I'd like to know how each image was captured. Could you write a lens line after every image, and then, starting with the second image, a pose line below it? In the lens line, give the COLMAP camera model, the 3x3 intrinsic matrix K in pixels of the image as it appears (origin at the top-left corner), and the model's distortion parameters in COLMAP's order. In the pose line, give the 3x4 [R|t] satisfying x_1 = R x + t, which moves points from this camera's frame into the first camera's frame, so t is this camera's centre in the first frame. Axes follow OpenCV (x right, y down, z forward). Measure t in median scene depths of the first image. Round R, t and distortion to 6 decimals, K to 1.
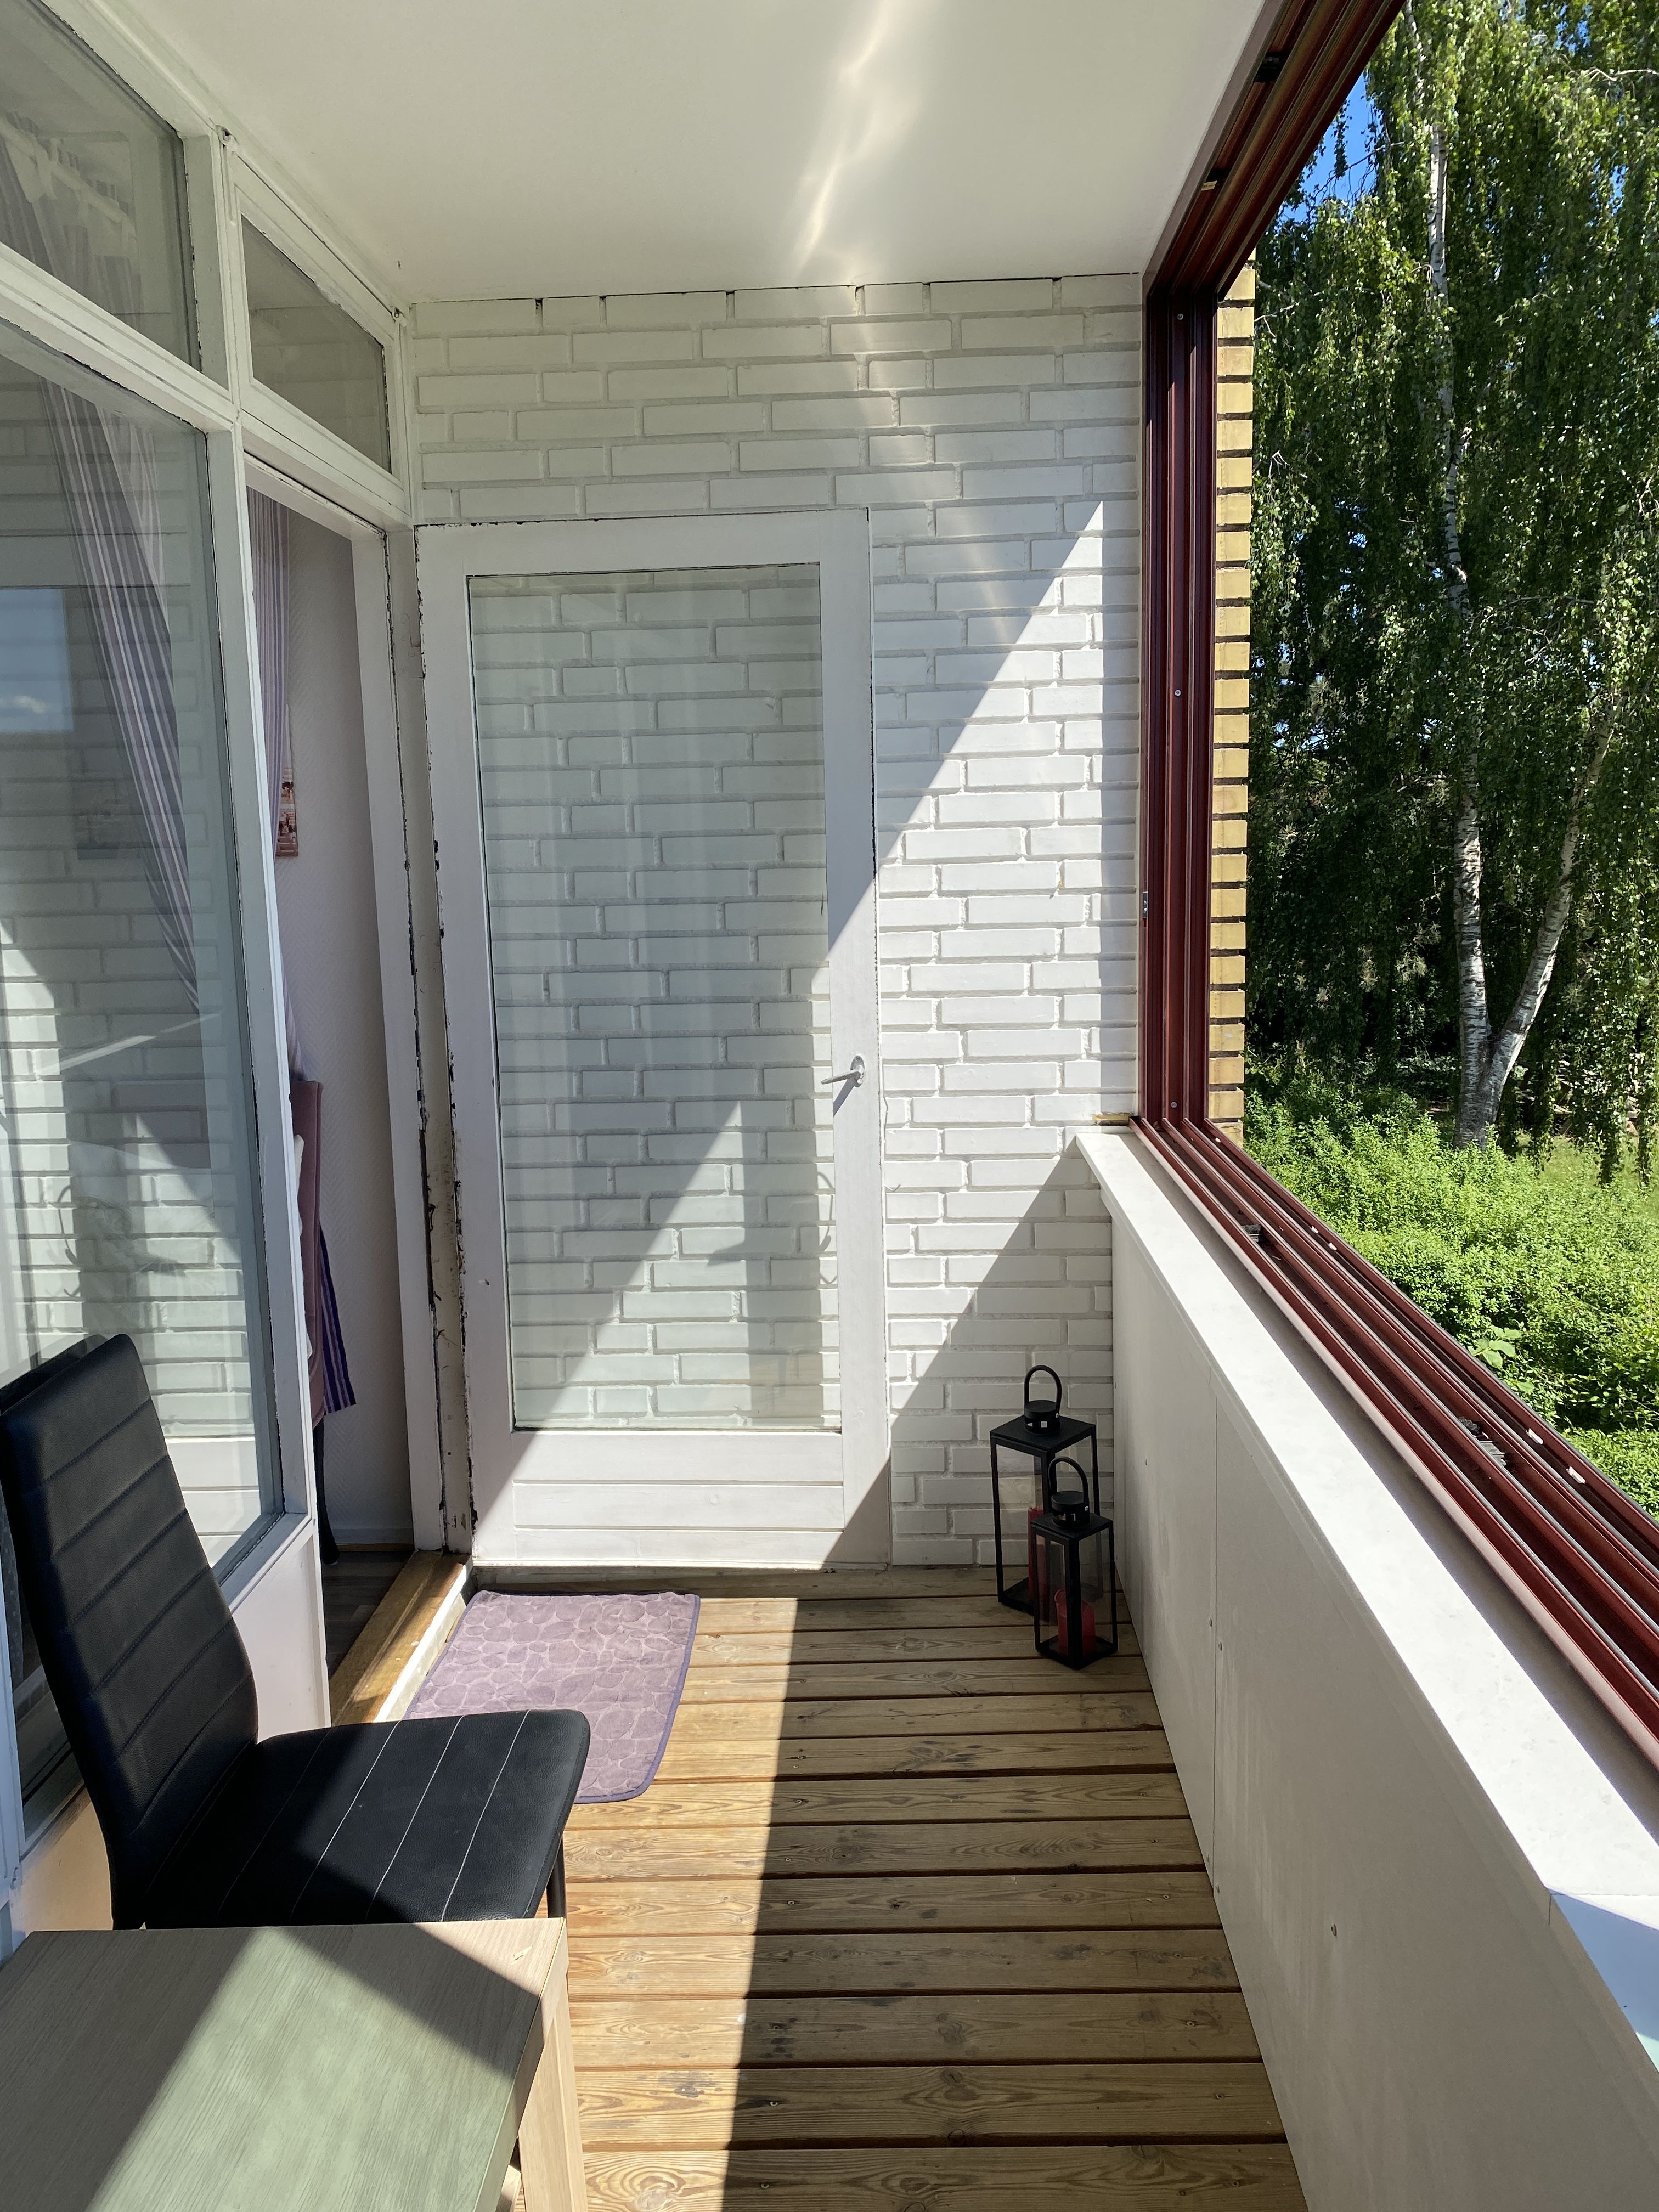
lens RADIAL K [[1714.6, 0, 832.3], [0, 1714.6, 1104.3], [0, 0, 1]] dist [0.044195, -0.031354]
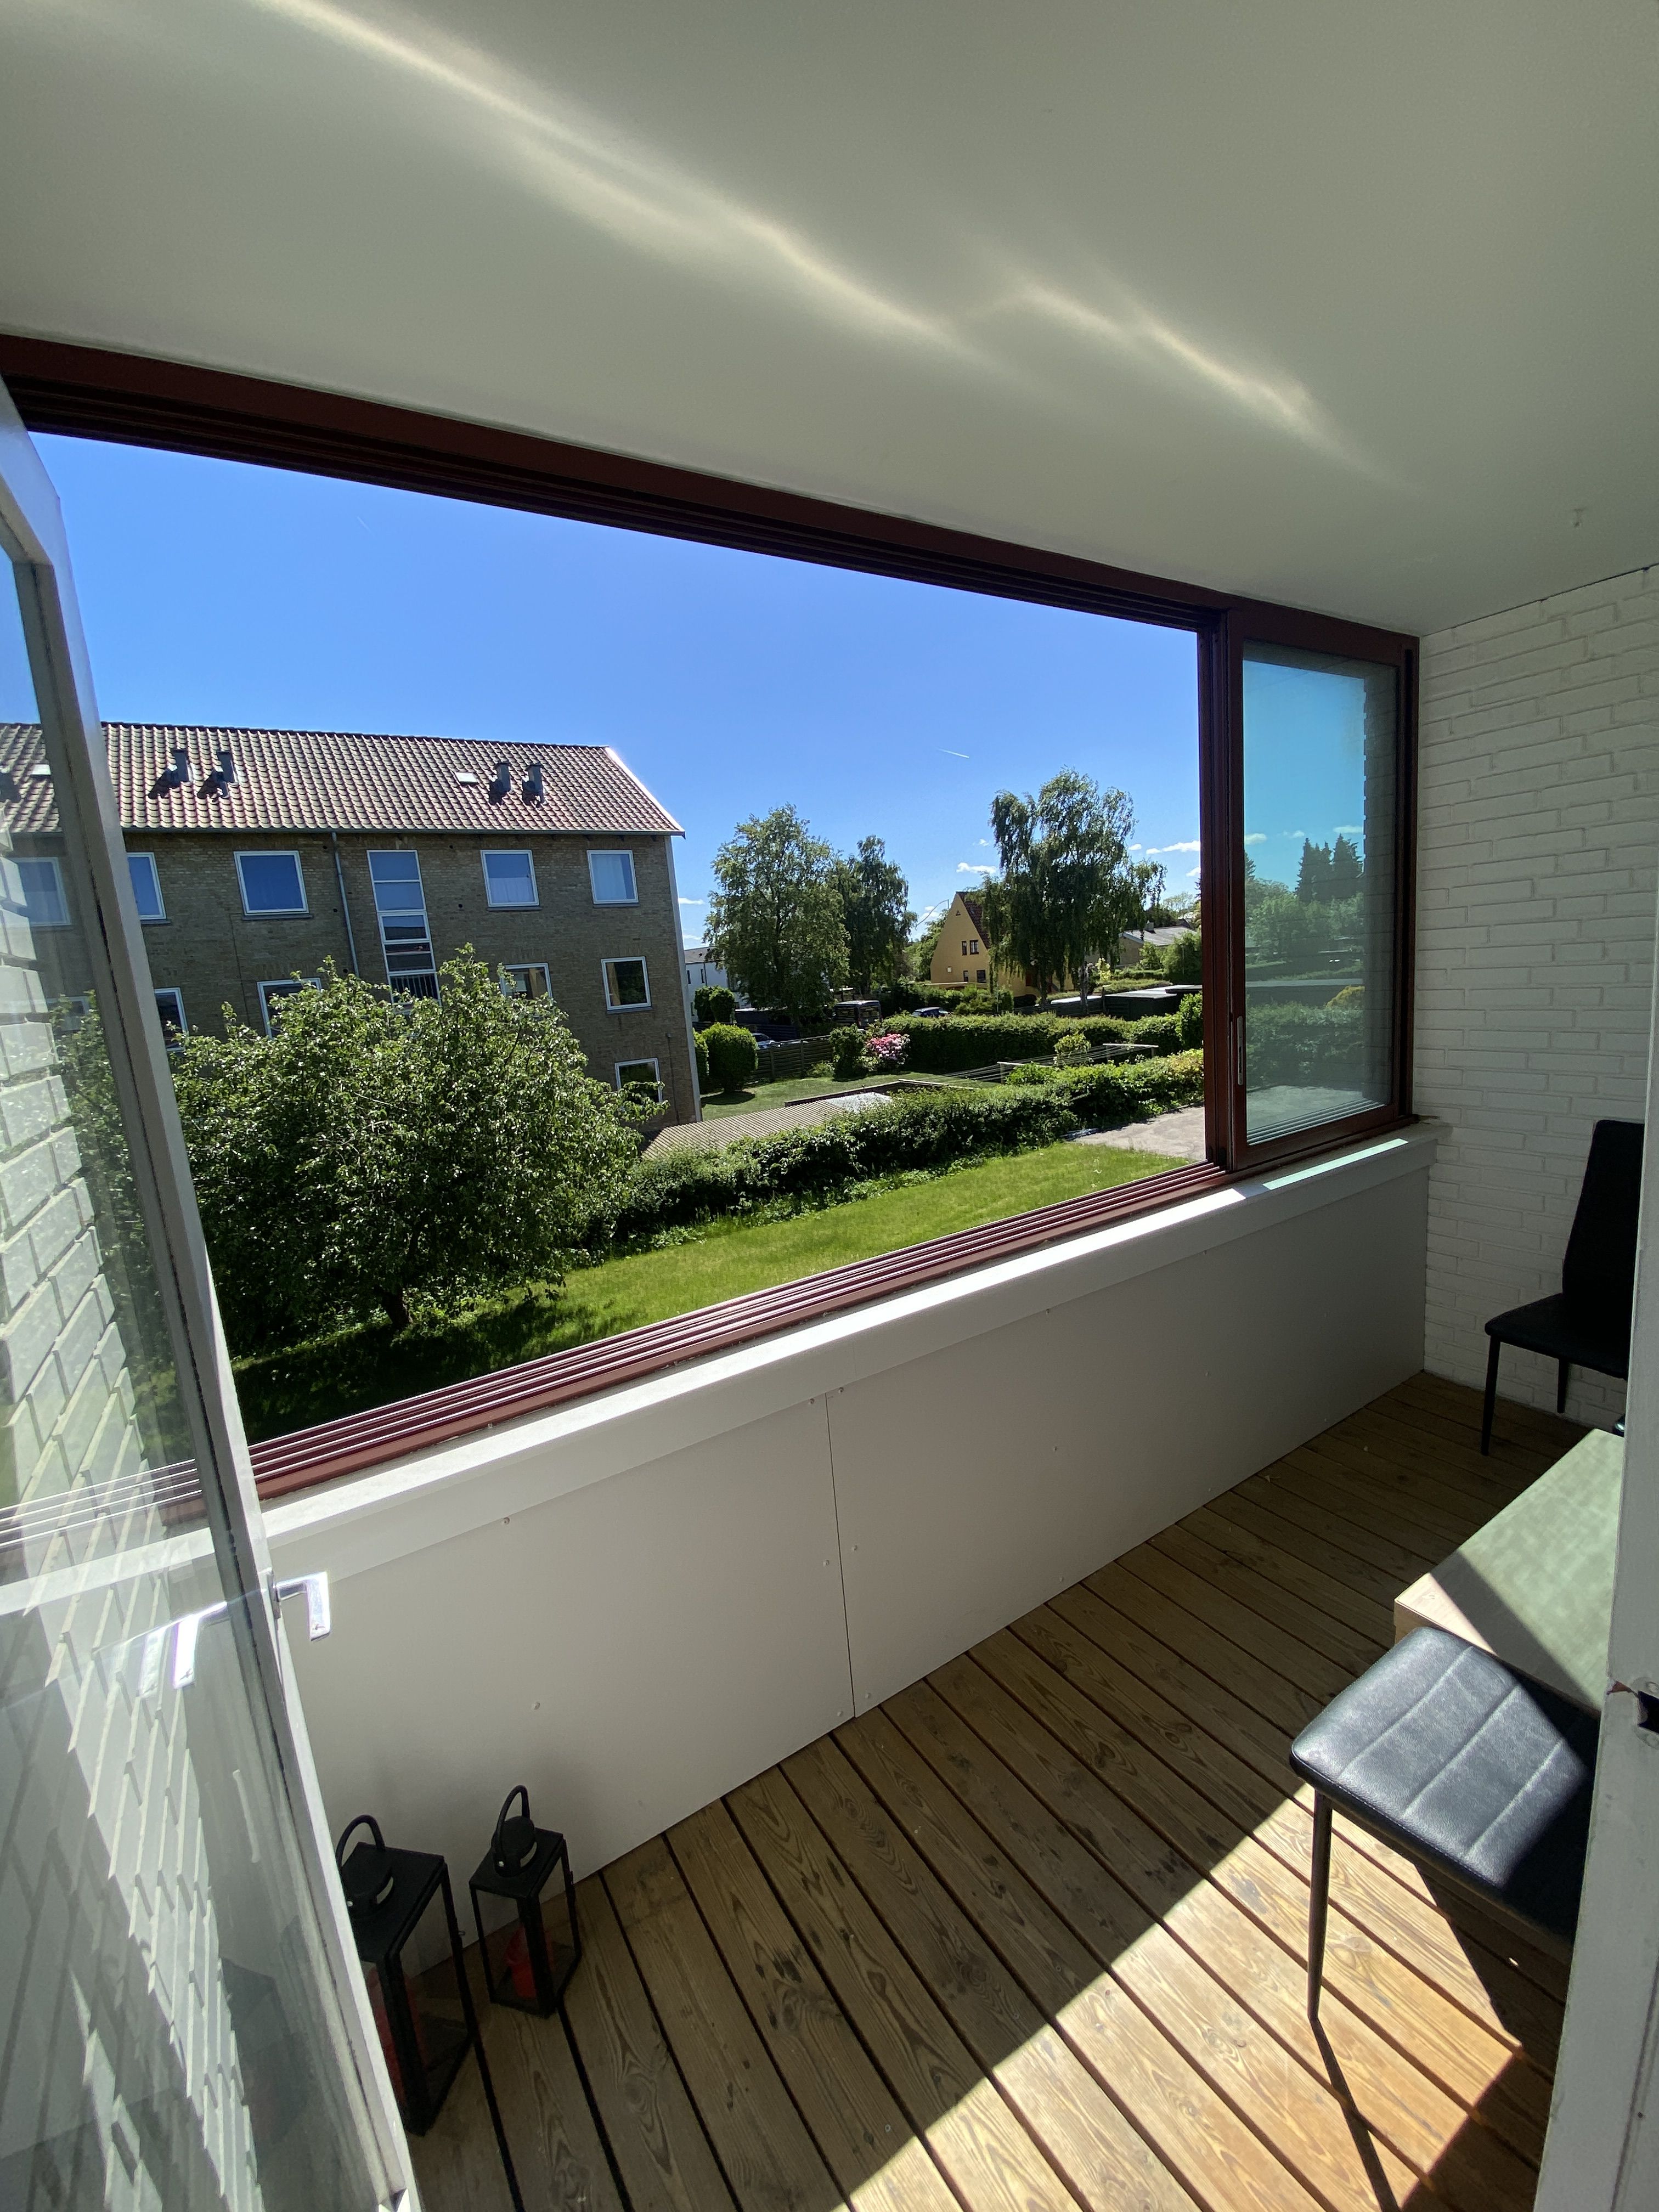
lens RADIAL K [[902.3, 0, 826.2], [0, 902.3, 1115.5], [0, 0, 1]] dist [0.021366, -0.001704]
pose [[-0.560788, -0.074460, 0.824605, -0.439945], [0.214977, 0.948696, 0.231864, -0.280169], [-0.799564, 0.307297, -0.516010, 1.391262]]
